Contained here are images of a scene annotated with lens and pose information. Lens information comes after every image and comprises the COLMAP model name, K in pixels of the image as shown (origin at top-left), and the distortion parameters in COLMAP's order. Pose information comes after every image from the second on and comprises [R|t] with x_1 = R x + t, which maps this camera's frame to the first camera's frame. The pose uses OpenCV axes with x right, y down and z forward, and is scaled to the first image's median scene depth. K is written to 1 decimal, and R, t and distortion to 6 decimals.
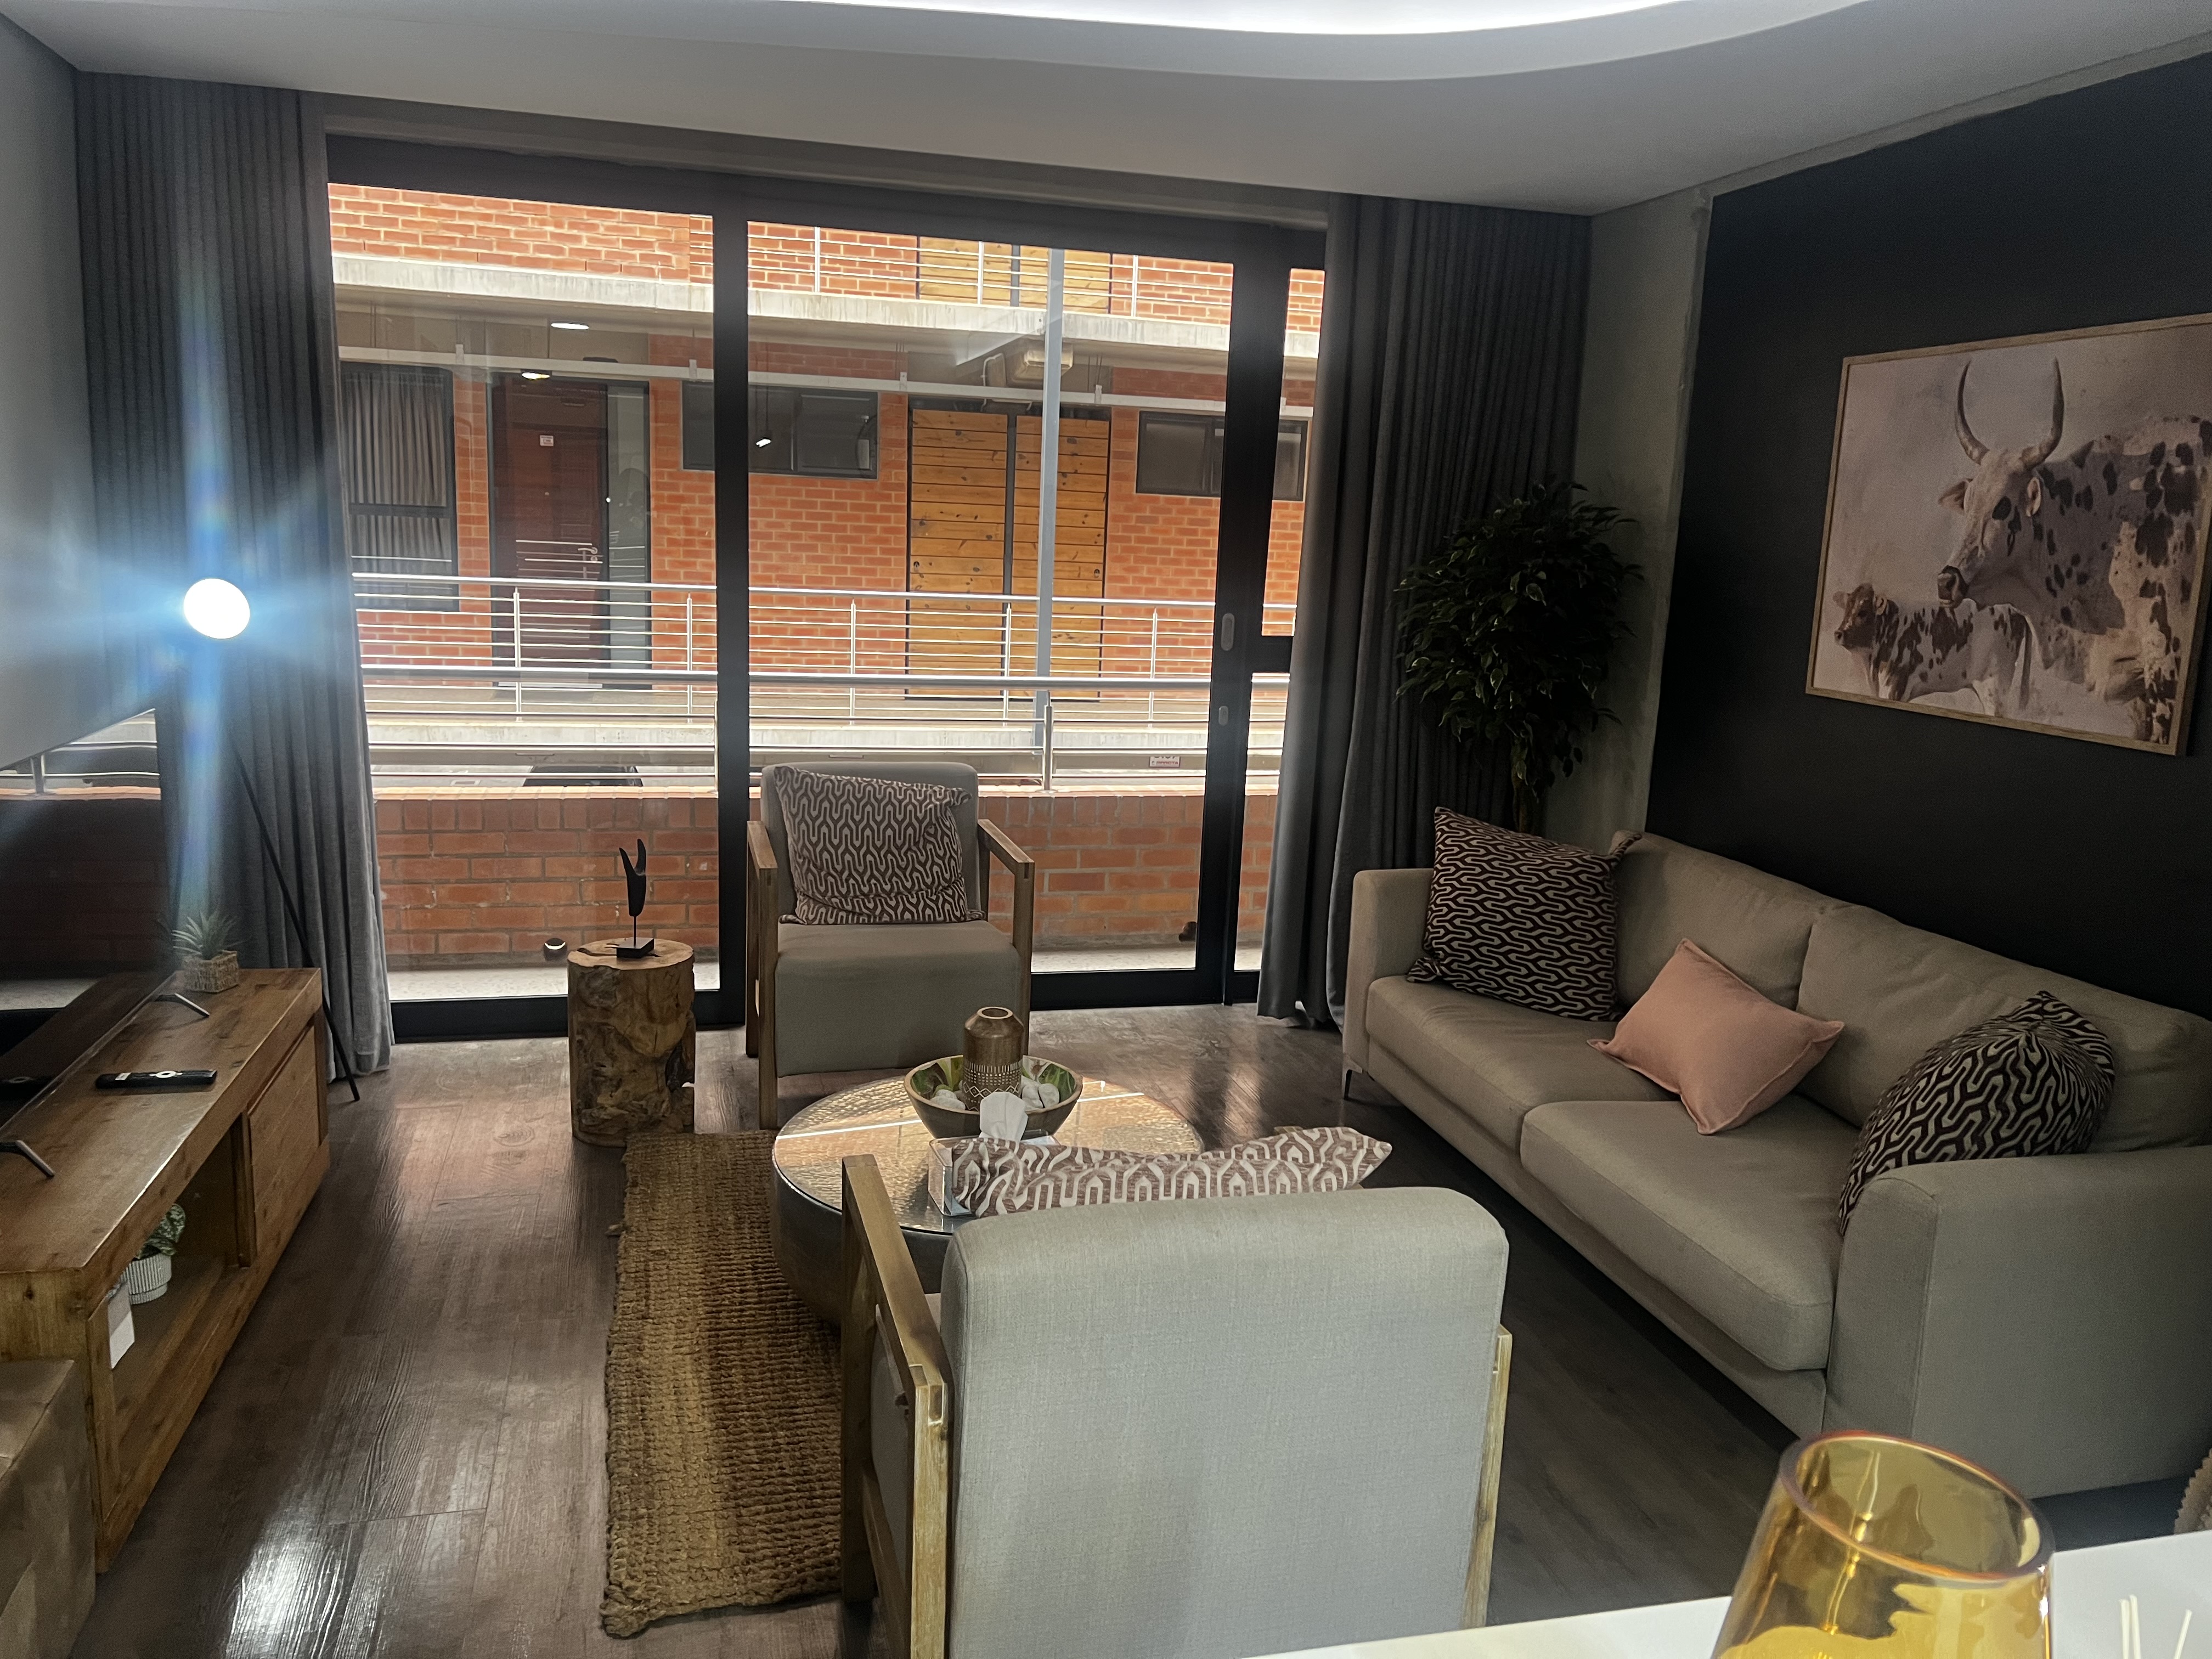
lens RADIAL K [[1678.1, 0, 1102.3], [0, 1678.1, 839.7], [0, 0, 1]] dist [0.043271, -0.043194]
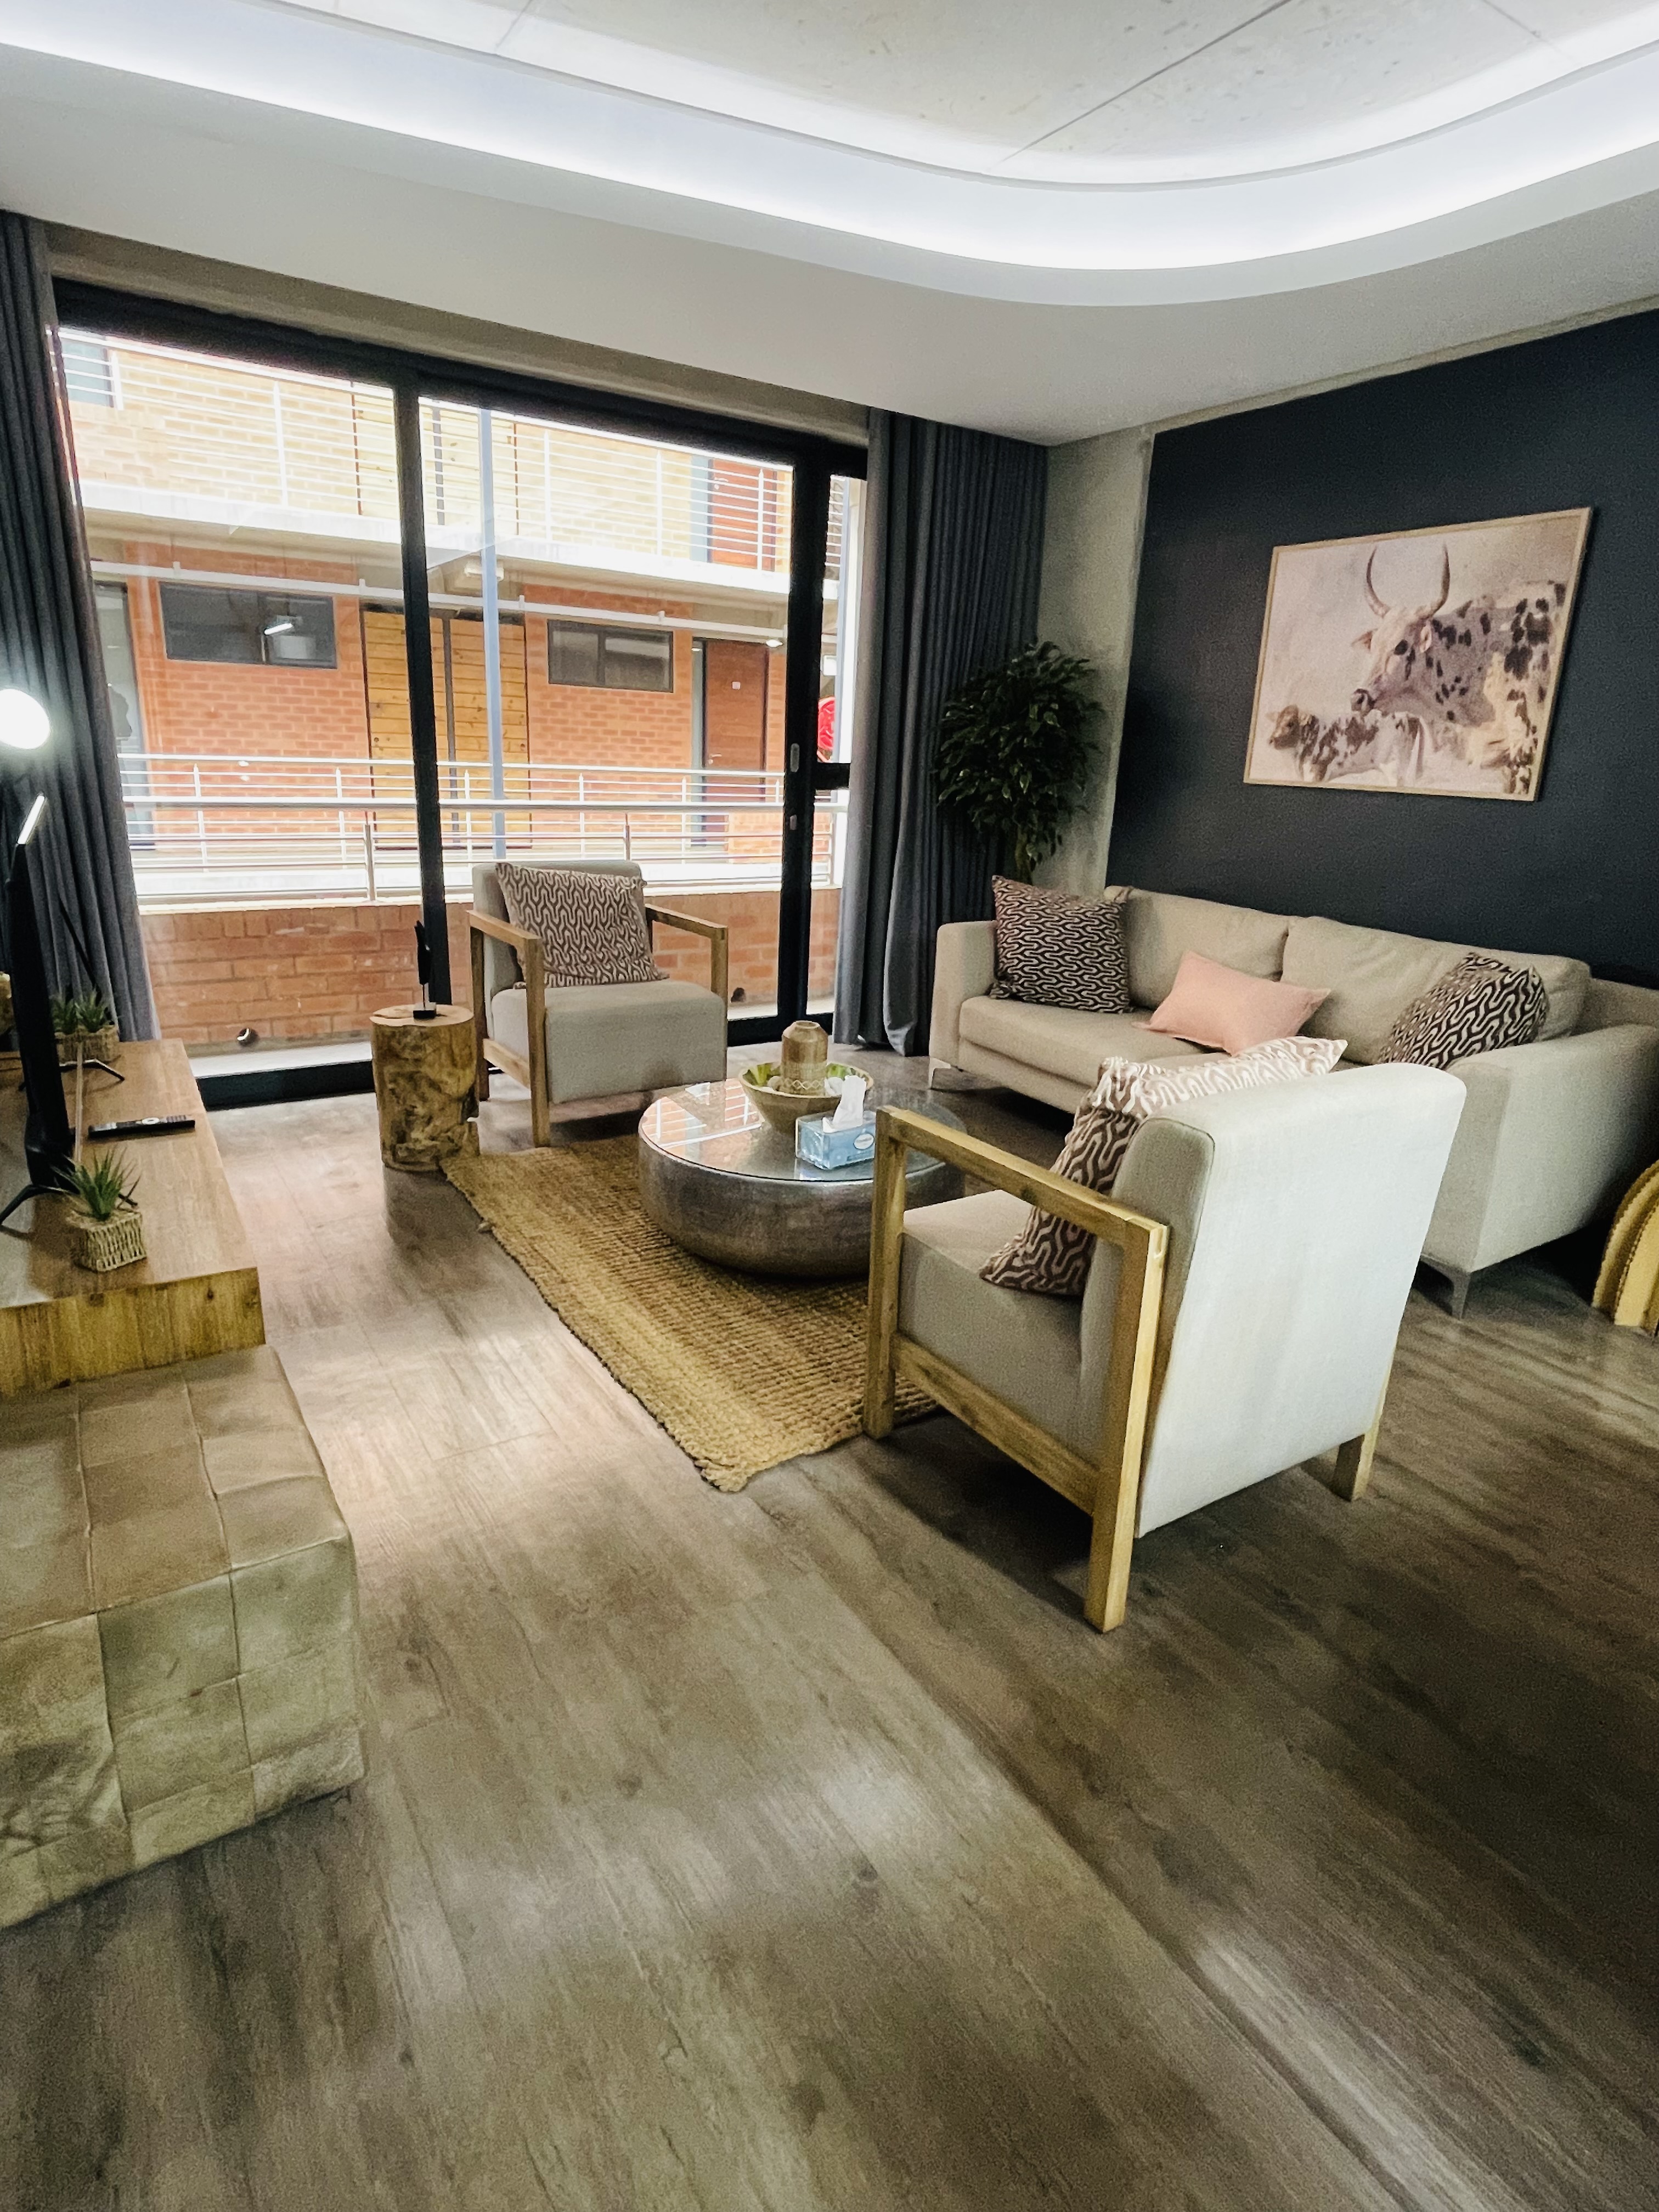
lens RADIAL K [[1189.6, 0, 828.6], [0, 1189.6, 1101.8], [0, 0, 1]] dist [0.001488, -0.005688]
pose [[0.947860, -0.093607, 0.304629, -0.256278], [0.057843, 0.990545, 0.124397, 0.037327], [-0.313393, -0.100290, 0.944313, 0.082018]]
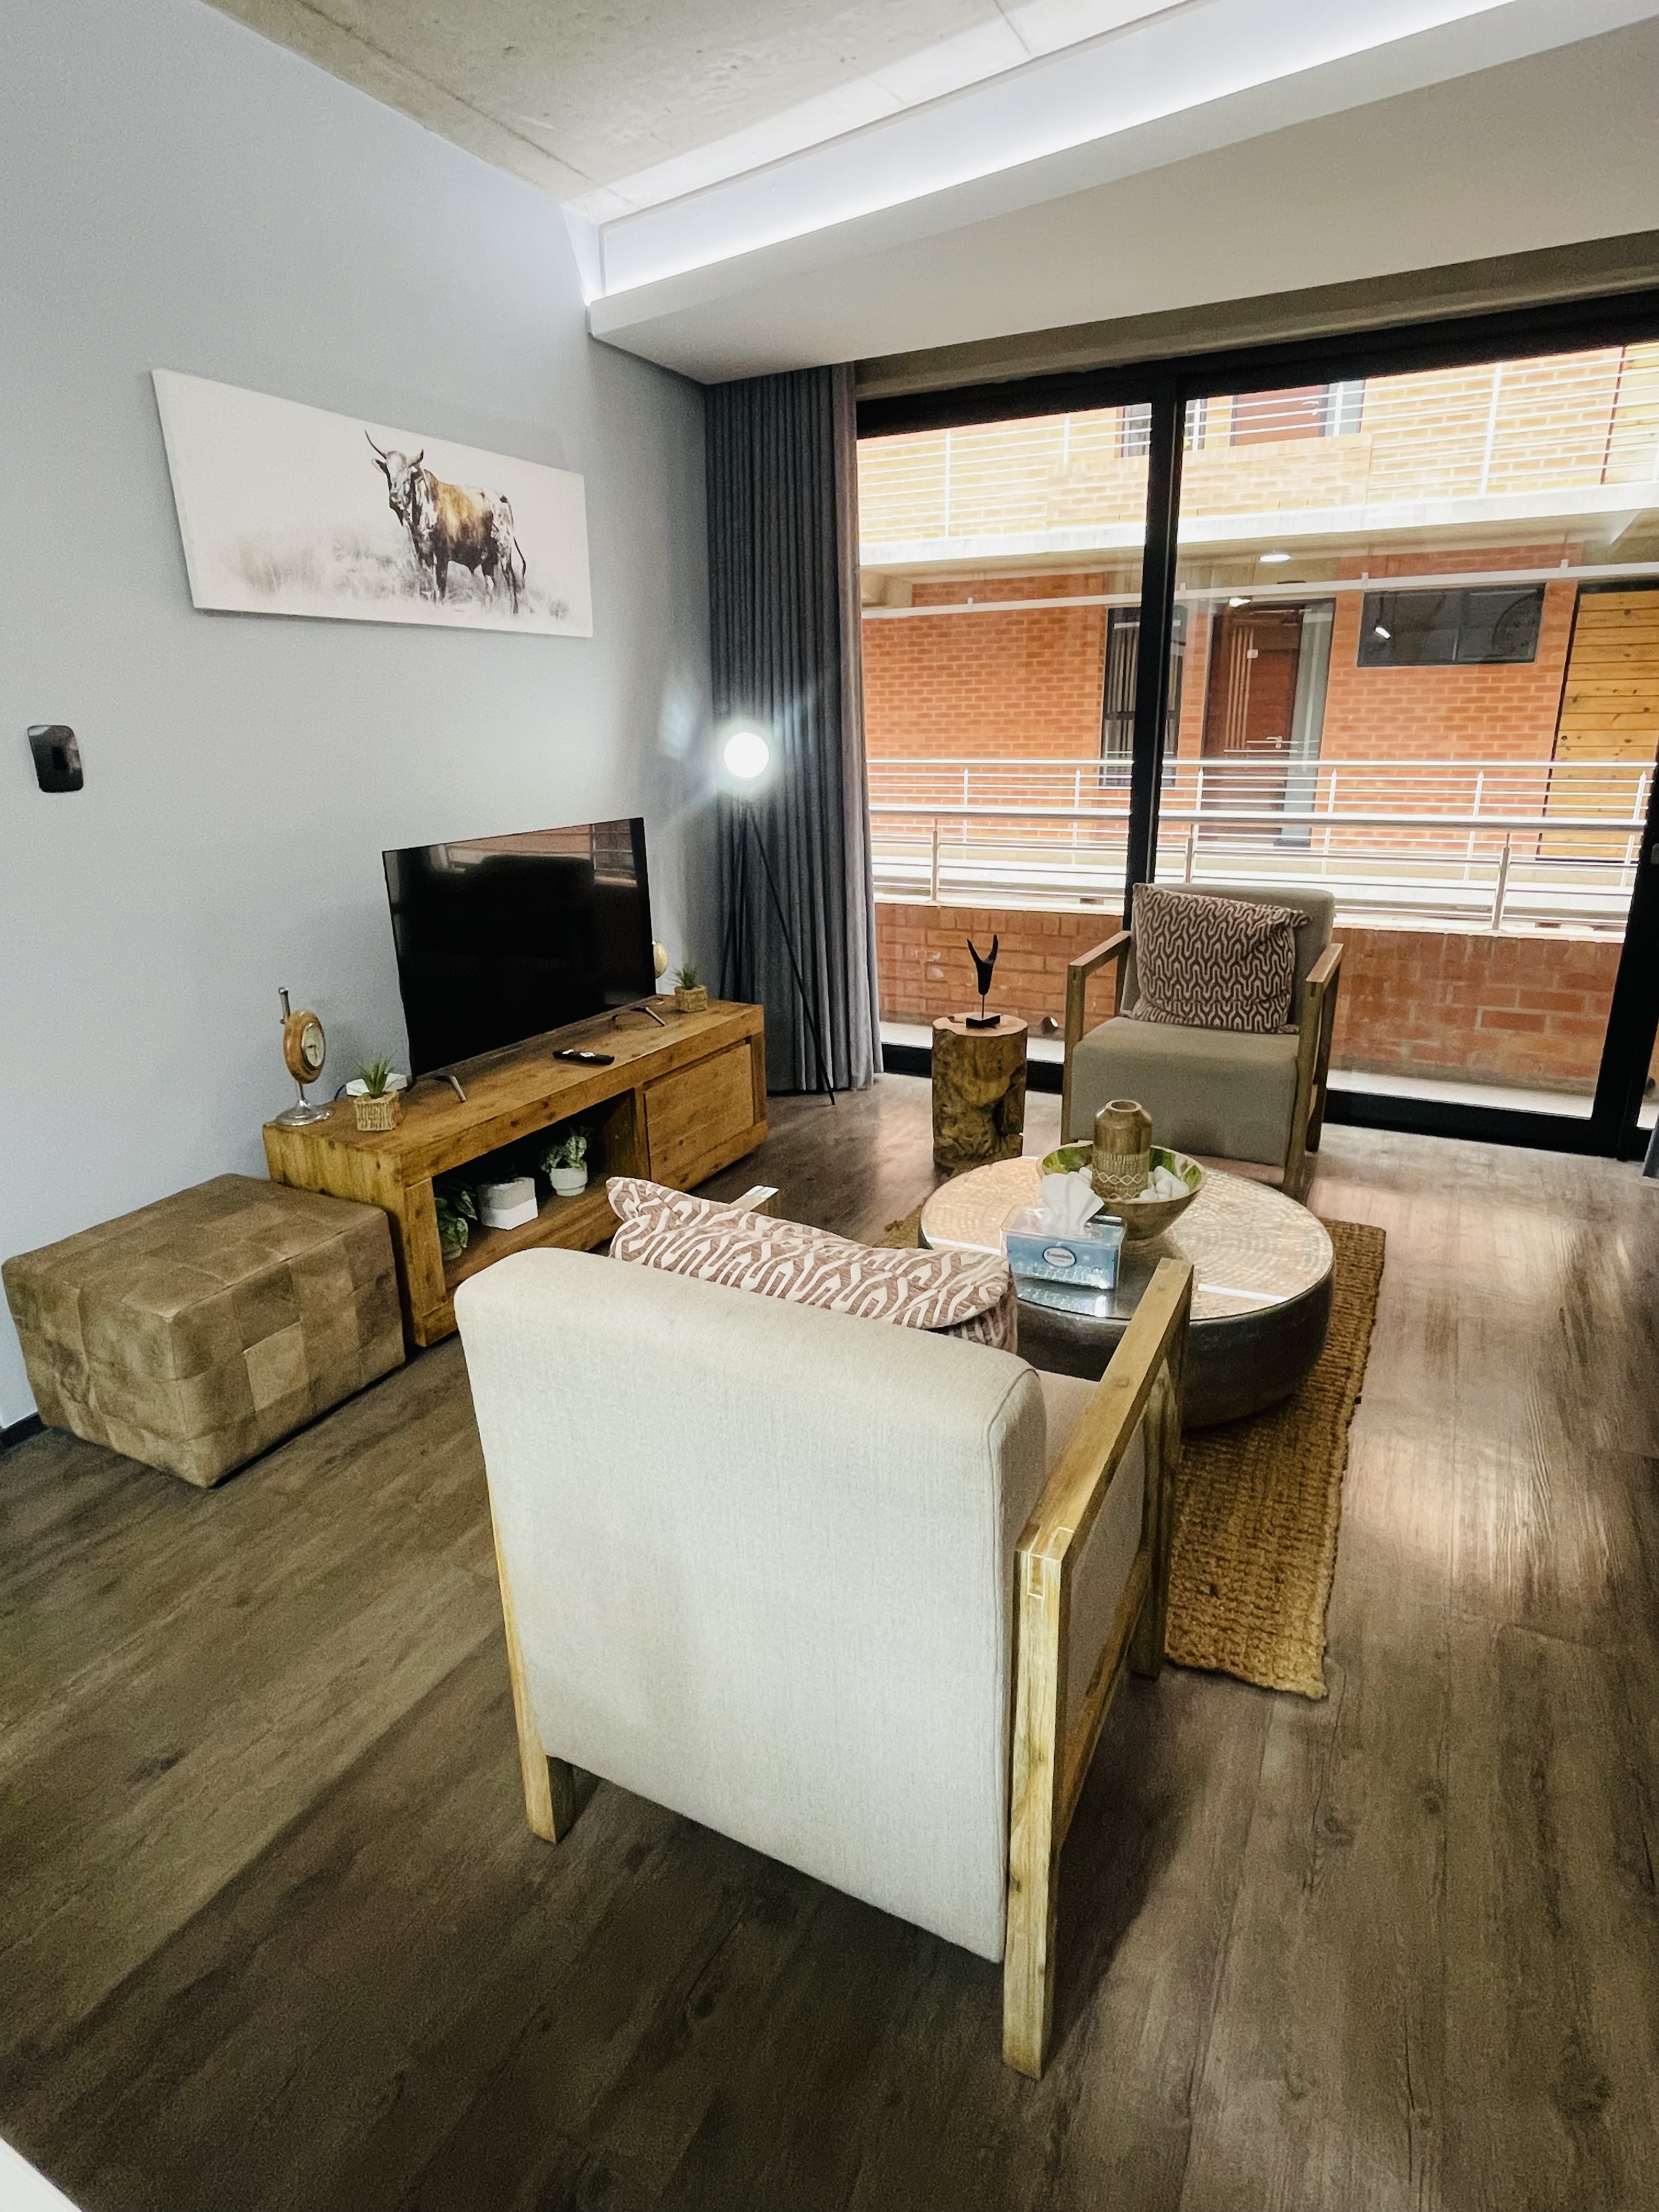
lens RADIAL K [[1189.6, 0, 837.5], [0, 1189.6, 1086.6], [0, 0, 1]] dist [0.001488, -0.005688]
pose [[0.747292, 0.148135, -0.647774, 0.219272], [-0.083525, 0.988043, 0.129592, 0.006628], [0.659226, -0.042738, 0.750729, 0.238213]]
